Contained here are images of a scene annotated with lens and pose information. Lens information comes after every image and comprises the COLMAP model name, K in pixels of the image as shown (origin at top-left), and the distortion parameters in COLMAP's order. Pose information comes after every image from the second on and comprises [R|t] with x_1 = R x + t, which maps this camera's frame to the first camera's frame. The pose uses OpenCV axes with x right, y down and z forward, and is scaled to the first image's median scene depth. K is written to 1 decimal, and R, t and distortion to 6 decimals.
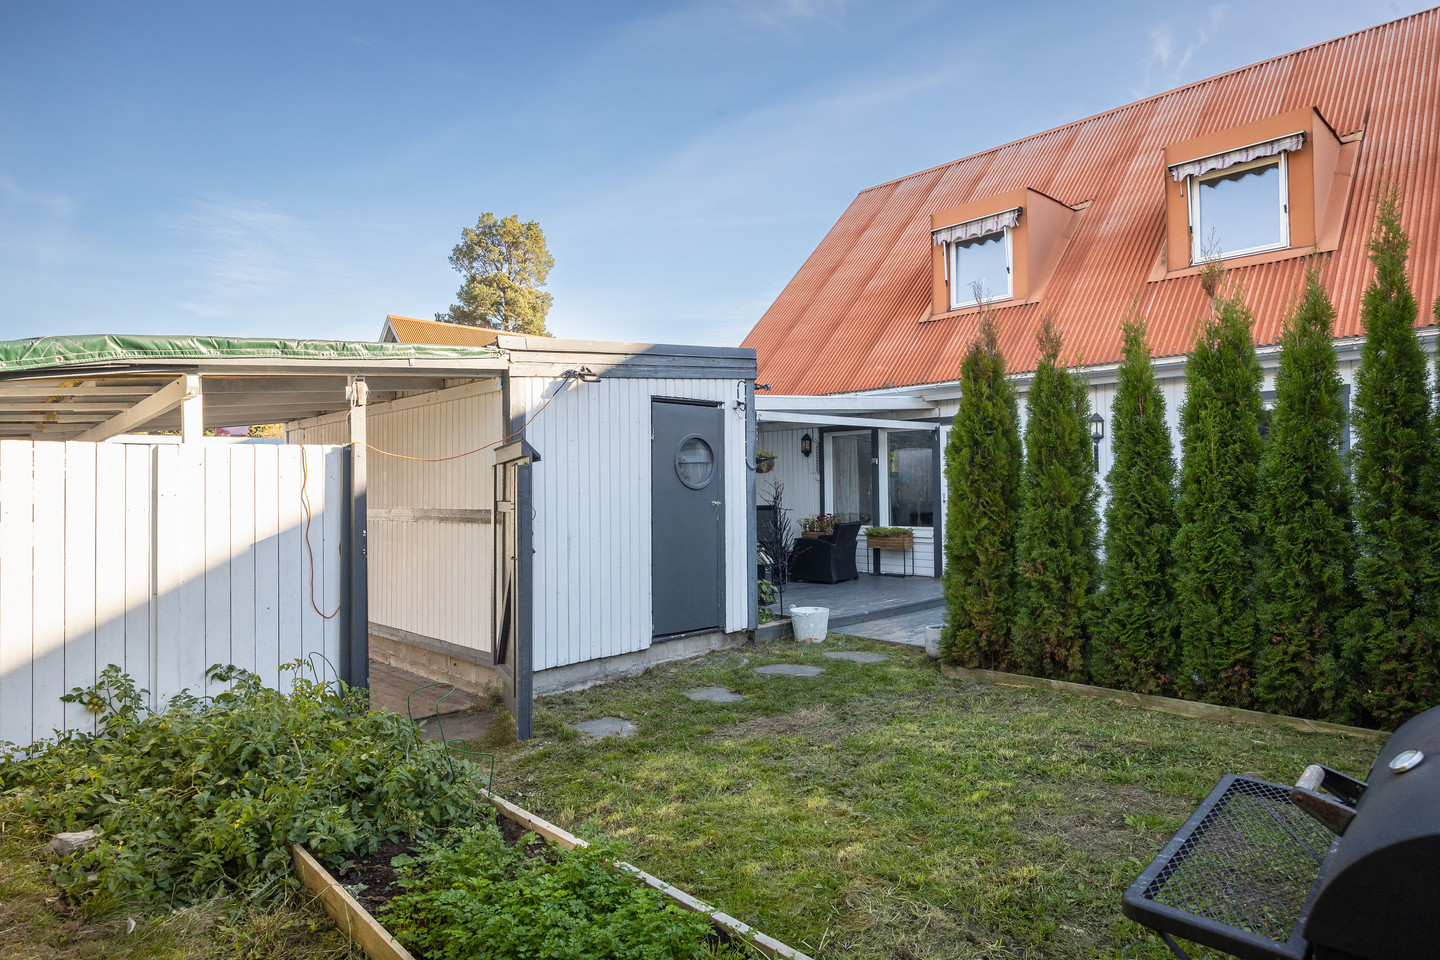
lens RADIAL K [[820.6, 0, 720.0], [0, 820.6, 480.0], [0, 0, 1]] dist [-0.003418, -0.000845]
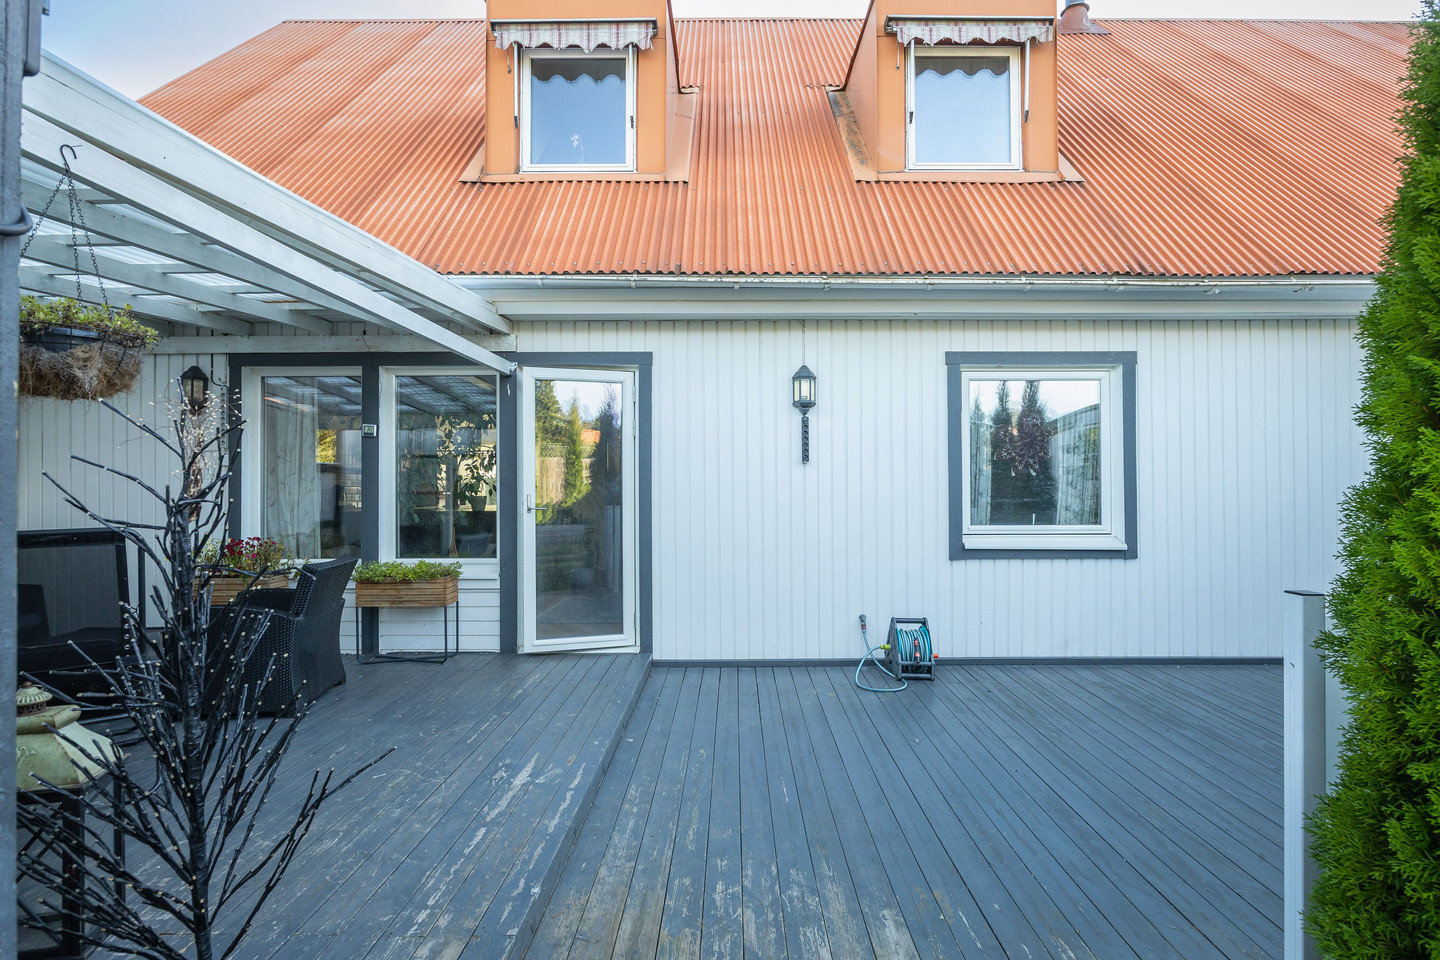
lens RADIAL K [[711.8, 0, 726.3], [0, 711.8, 495.3], [0, 0, 1]] dist [-0.023406, 0.000204]
pose [[0.687662, 0.009512, 0.725969, 0.027018], [-0.016138, 0.999867, 0.002186, 0.013032], [-0.725852, -0.013219, 0.687724, 0.569642]]
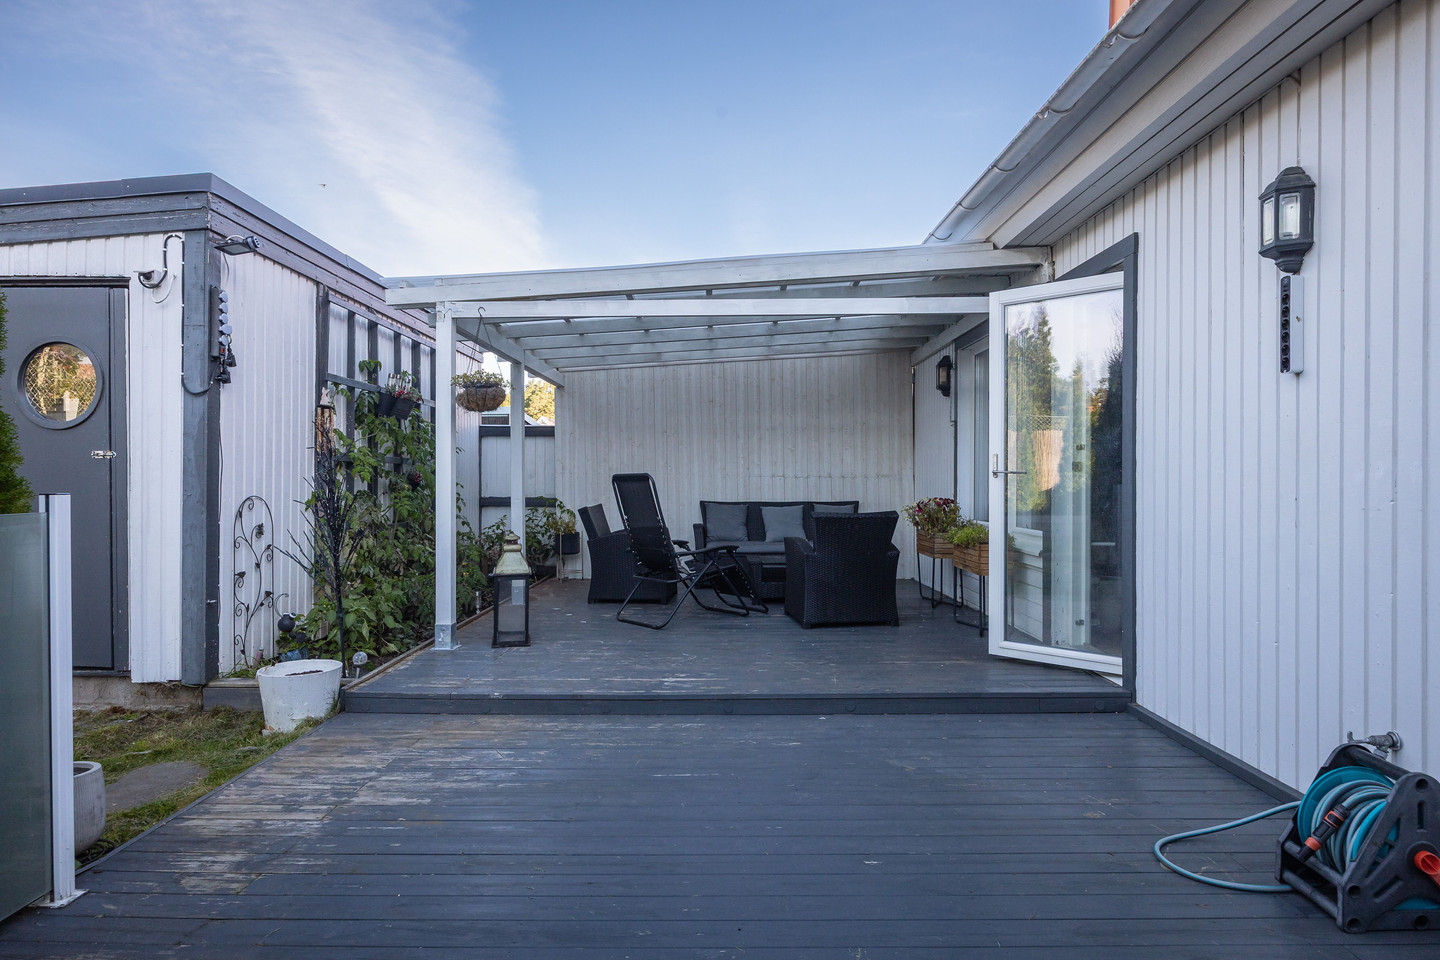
lens RADIAL K [[820.6, 0, 720.0], [0, 820.6, 480.0], [0, 0, 1]] dist [-0.003418, -0.000845]
pose [[0.721985, 0.016407, -0.691714, 0.434984], [-0.004352, 0.999807, 0.019173, 0.020813], [0.691895, -0.010832, 0.721917, 0.548394]]
